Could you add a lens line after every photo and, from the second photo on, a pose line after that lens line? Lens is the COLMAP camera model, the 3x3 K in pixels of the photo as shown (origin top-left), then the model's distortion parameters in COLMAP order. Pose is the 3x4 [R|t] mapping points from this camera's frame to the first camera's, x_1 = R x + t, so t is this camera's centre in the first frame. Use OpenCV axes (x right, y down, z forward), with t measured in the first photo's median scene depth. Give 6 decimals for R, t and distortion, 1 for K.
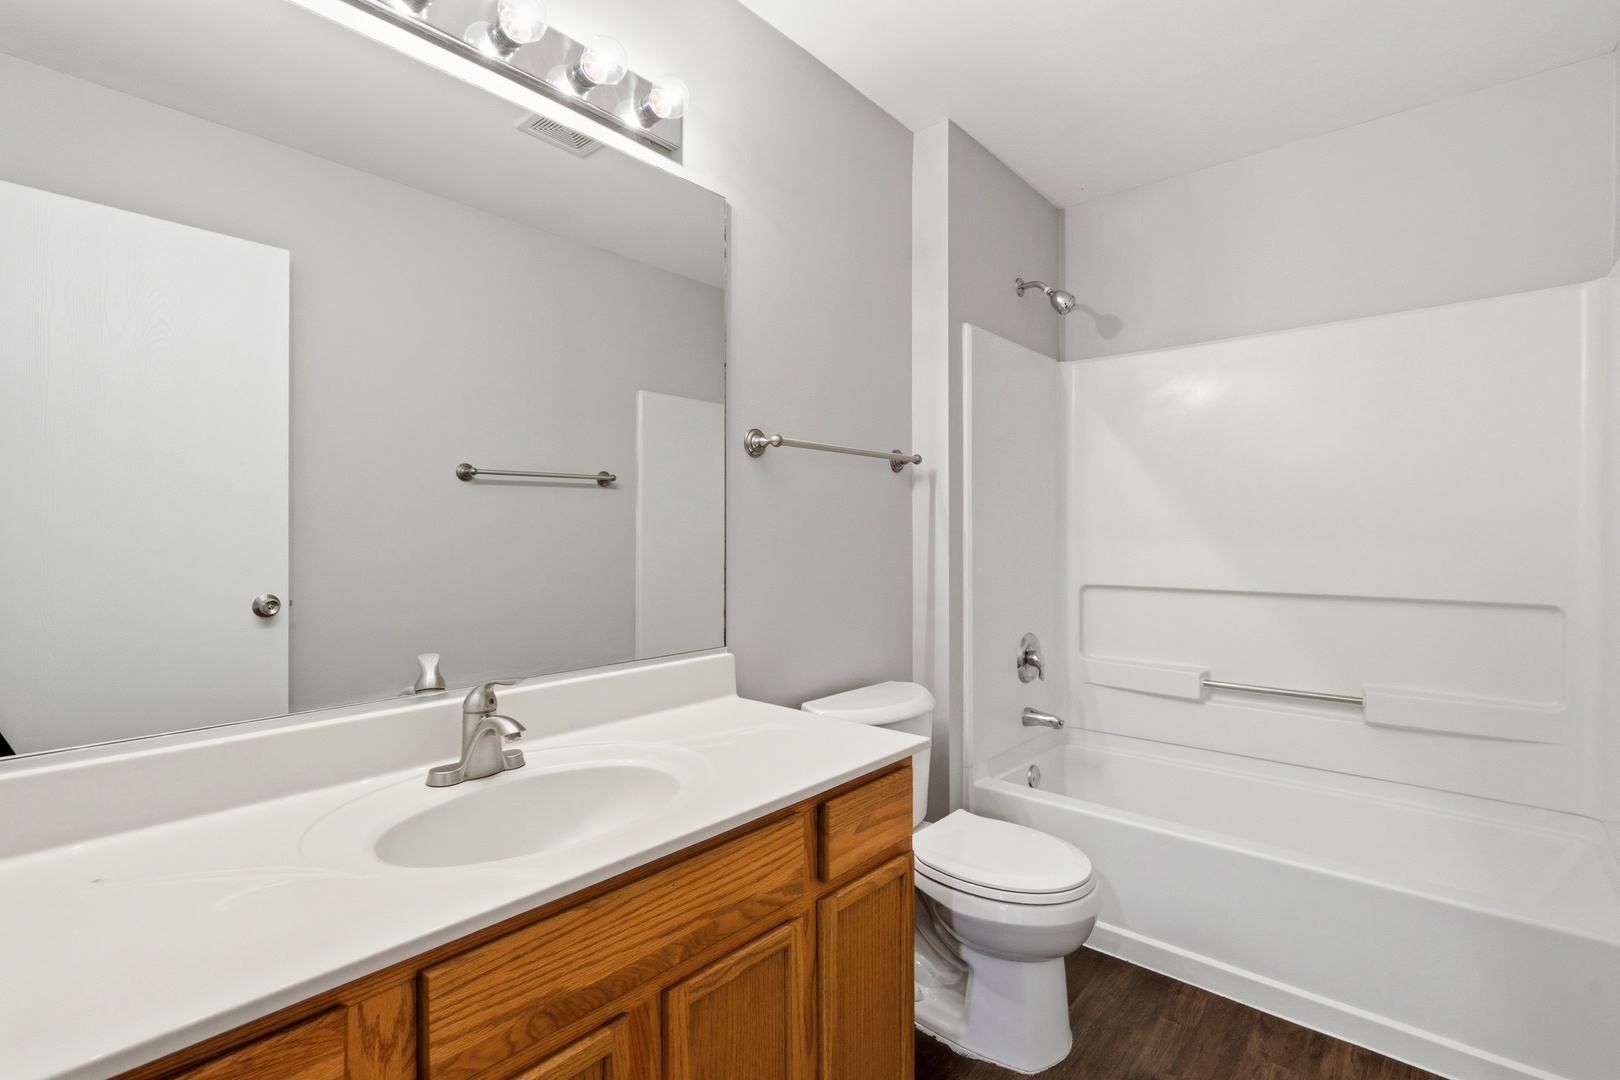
lens RADIAL K [[736.8, 0, 830.0], [0, 736.8, 537.0], [0, 0, 1]] dist [0.016198, -0.000618]
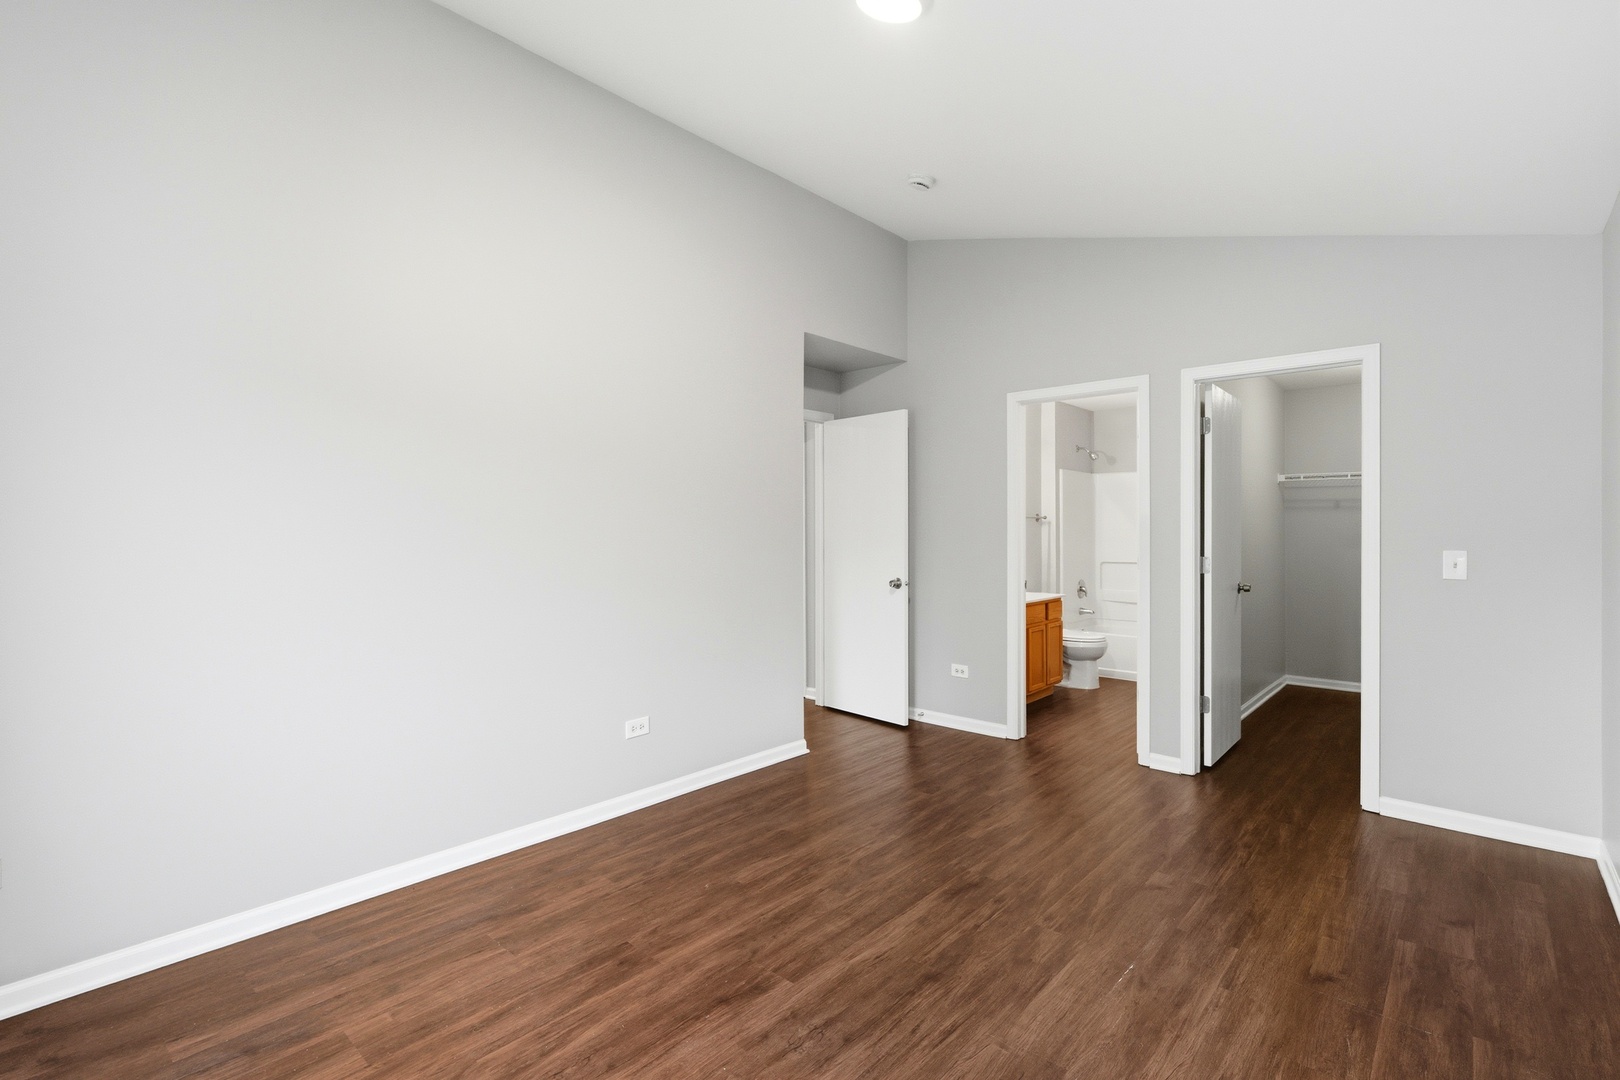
lens RADIAL K [[736.8, 0, 830.0], [0, 736.8, 537.0], [0, 0, 1]] dist [0.016198, -0.000618]
pose [[0.999945, -0.000829, -0.010496, -0.672557], [0.000805, 0.999997, -0.002278, -0.020577], [0.010498, 0.002269, 0.999942, -1.847587]]
